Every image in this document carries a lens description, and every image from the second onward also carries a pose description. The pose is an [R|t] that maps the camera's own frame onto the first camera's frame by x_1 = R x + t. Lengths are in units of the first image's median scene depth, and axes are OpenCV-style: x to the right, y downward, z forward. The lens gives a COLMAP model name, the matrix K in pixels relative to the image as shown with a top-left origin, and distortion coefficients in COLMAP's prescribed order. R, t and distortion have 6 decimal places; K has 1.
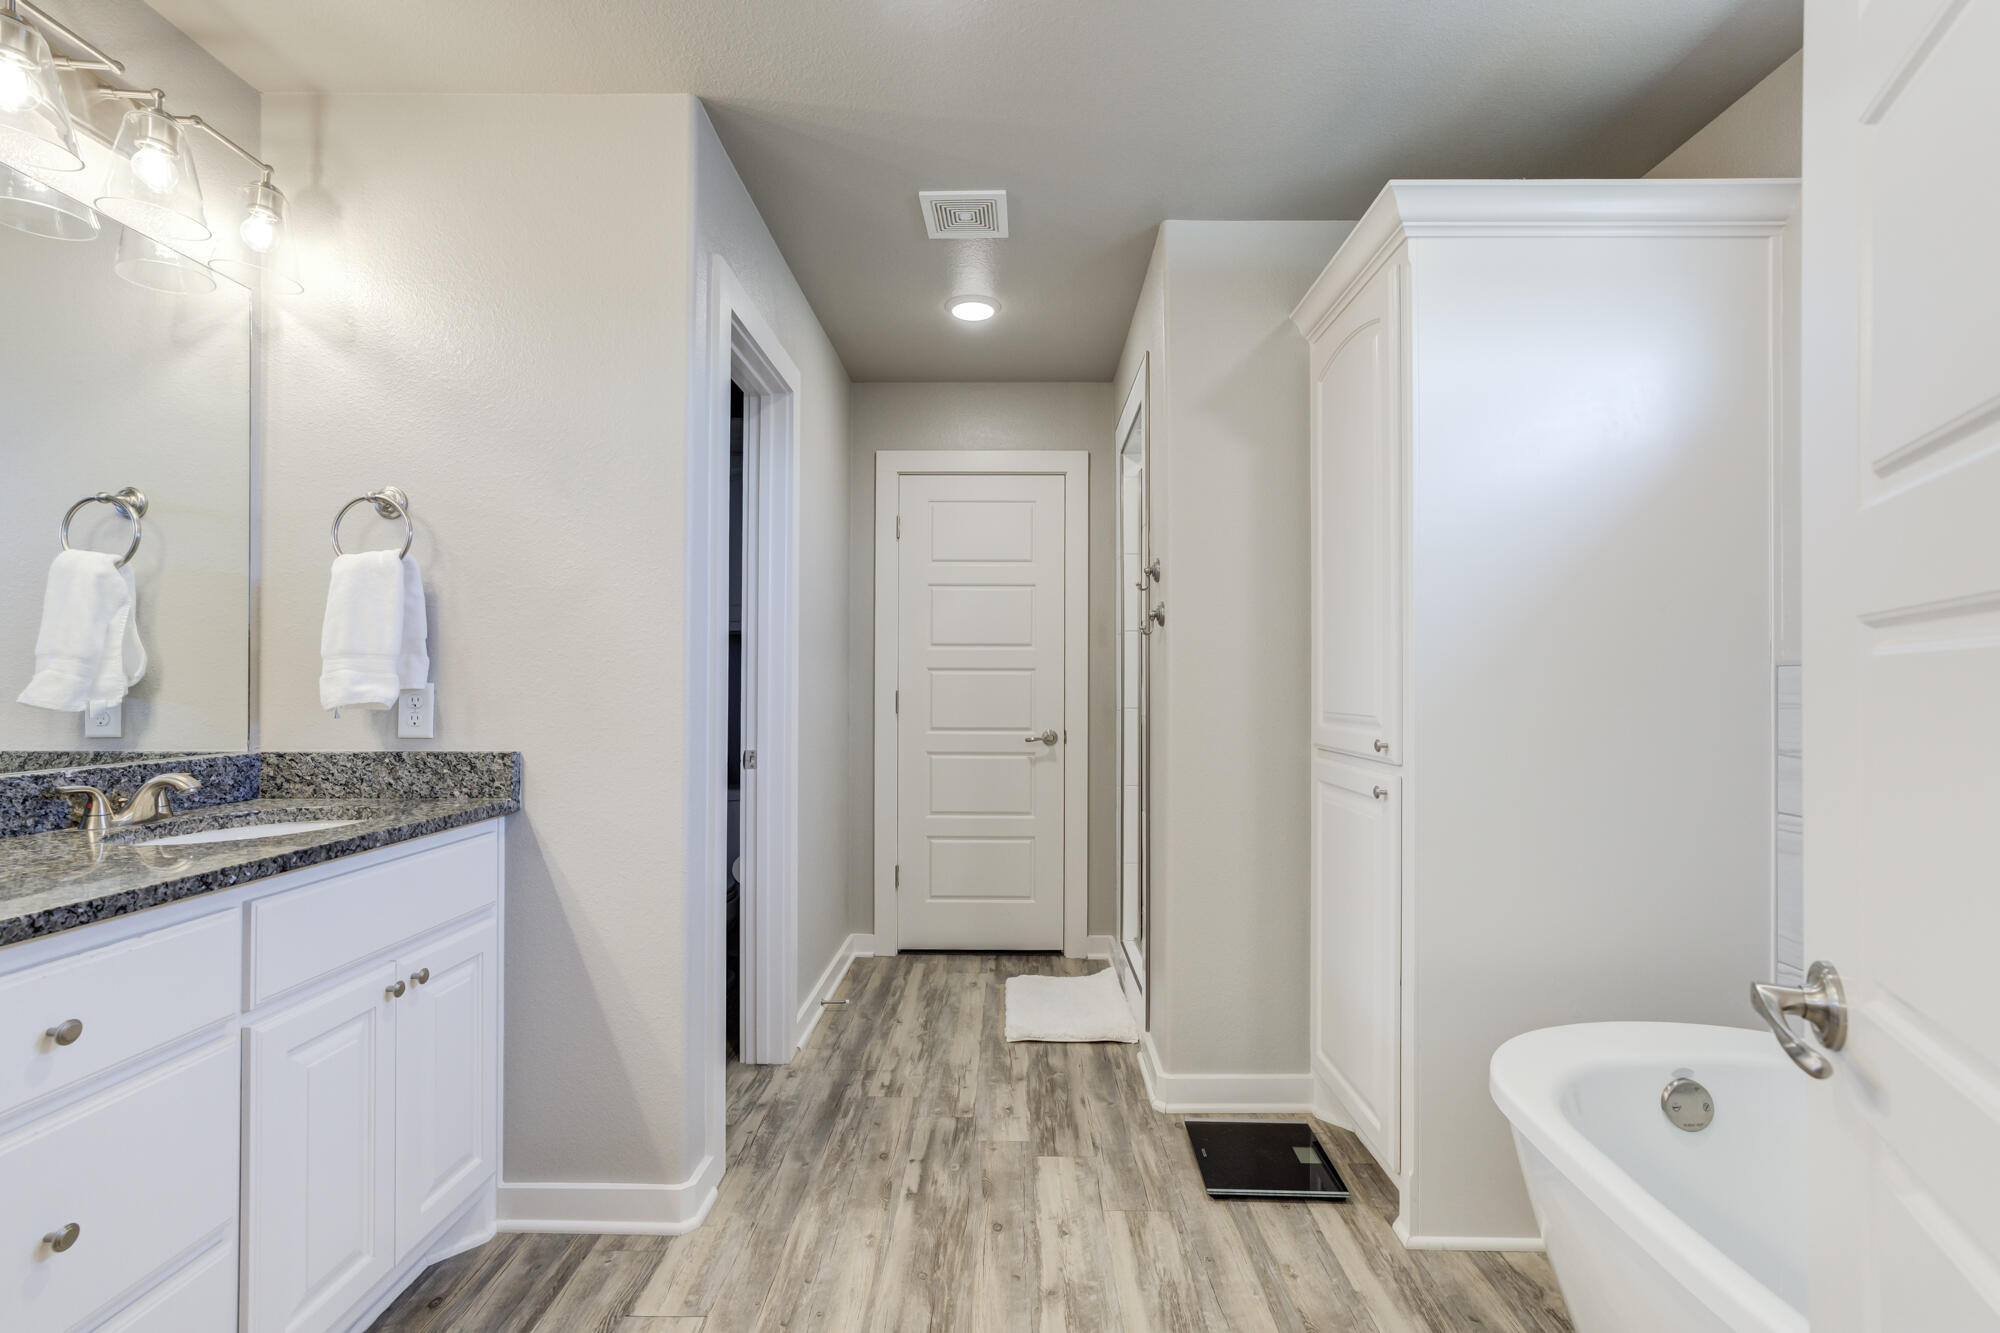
lens RADIAL K [[905.5, 0, 998.7], [0, 905.5, 675.6], [0, 0, 1]] dist [-0.011687, 0.011370]
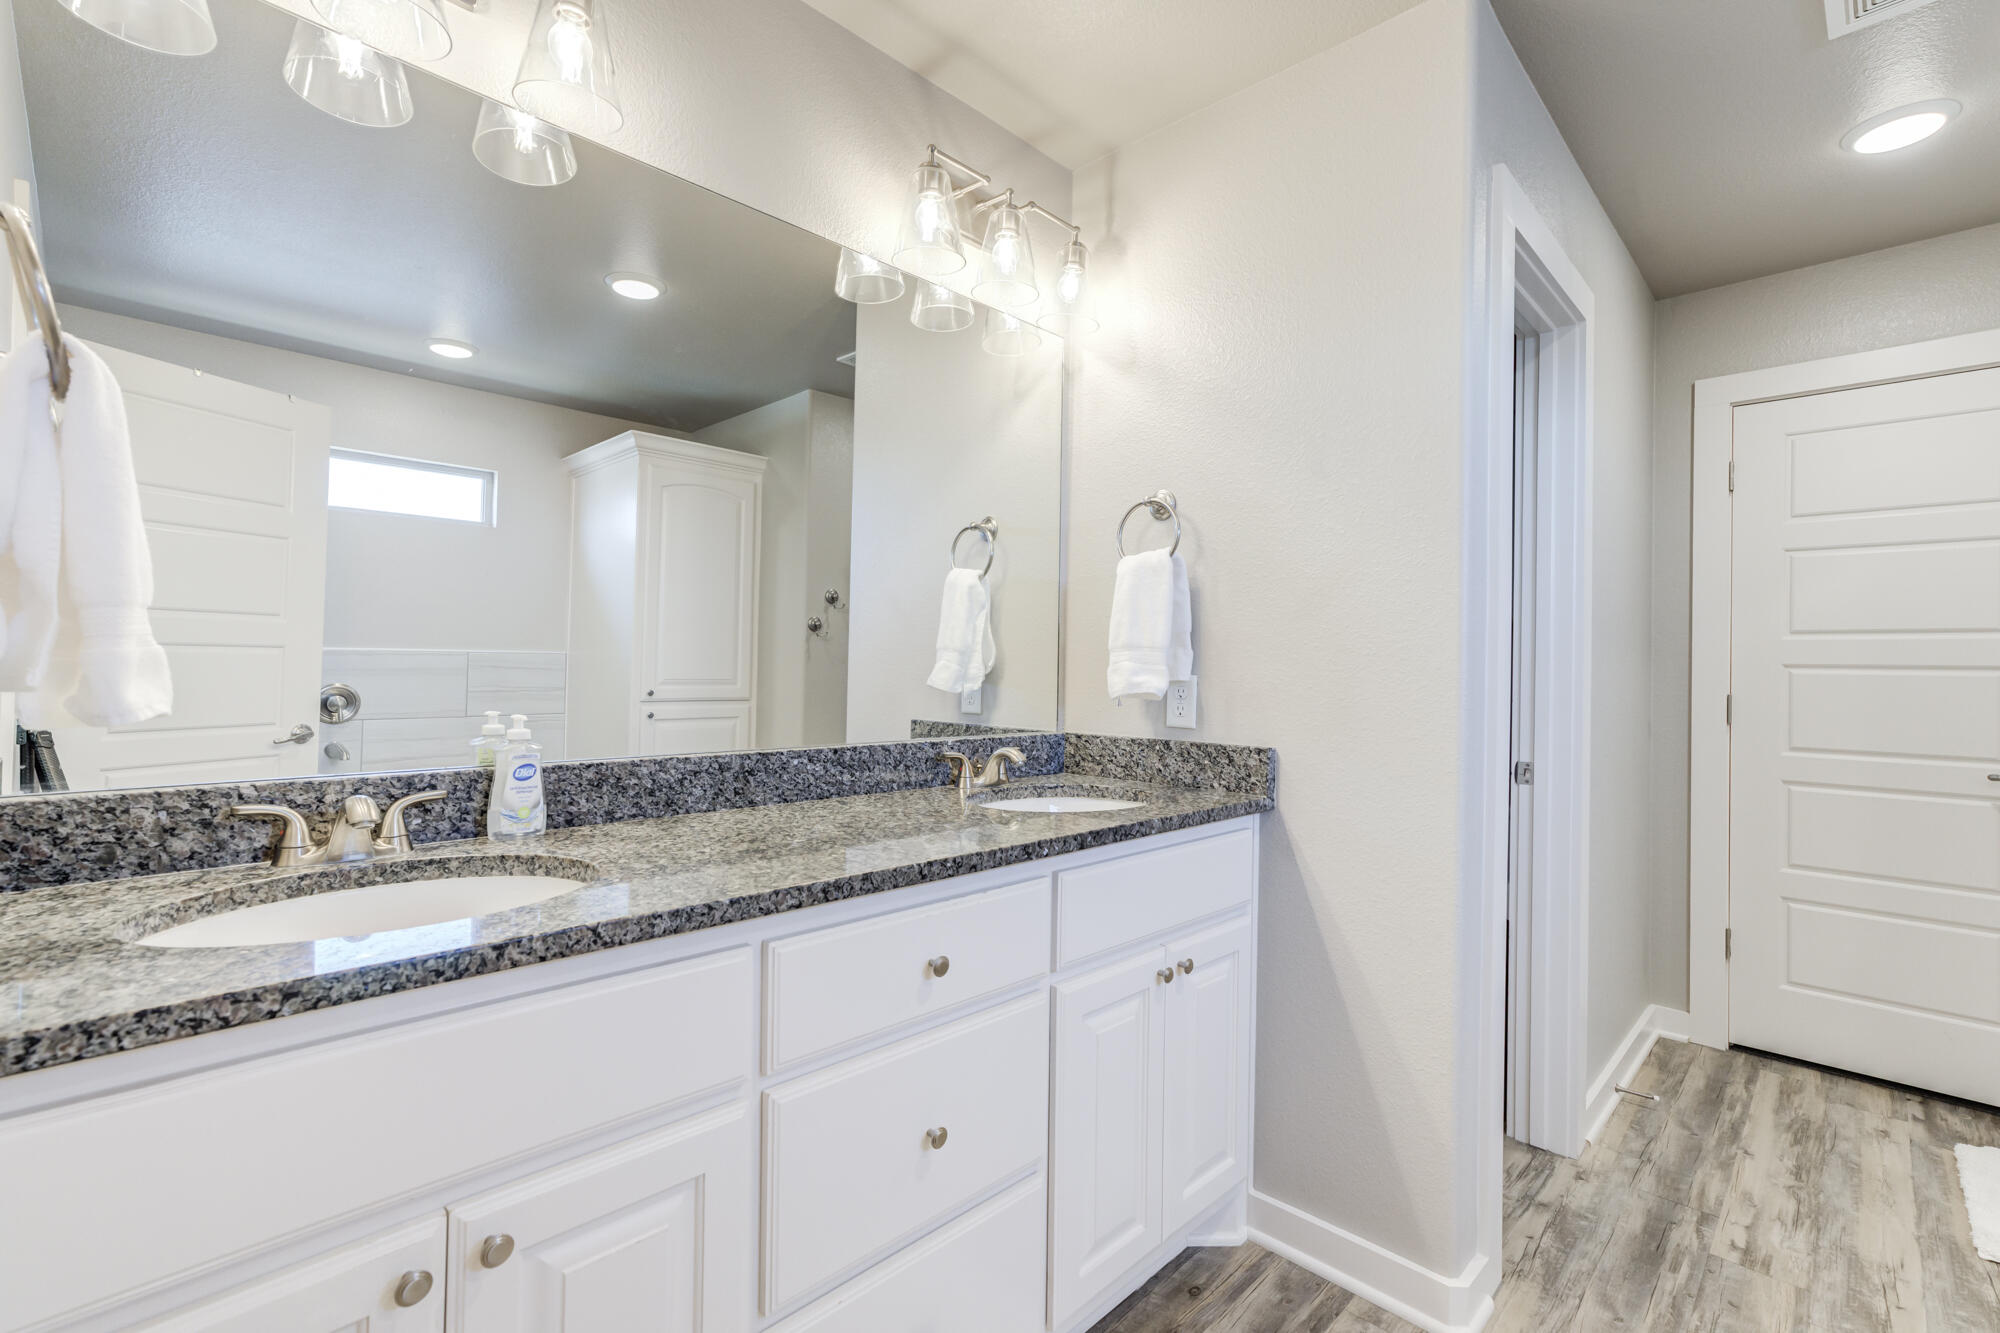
lens RADIAL K [[905.5, 0, 993.6], [0, 905.5, 662.3], [0, 0, 1]] dist [-0.011687, 0.011370]
pose [[0.722762, 0.006617, -0.691065, -0.082732], [-0.011423, 0.999932, -0.002372, -0.001395], [0.691002, 0.009609, 0.722789, 0.097472]]
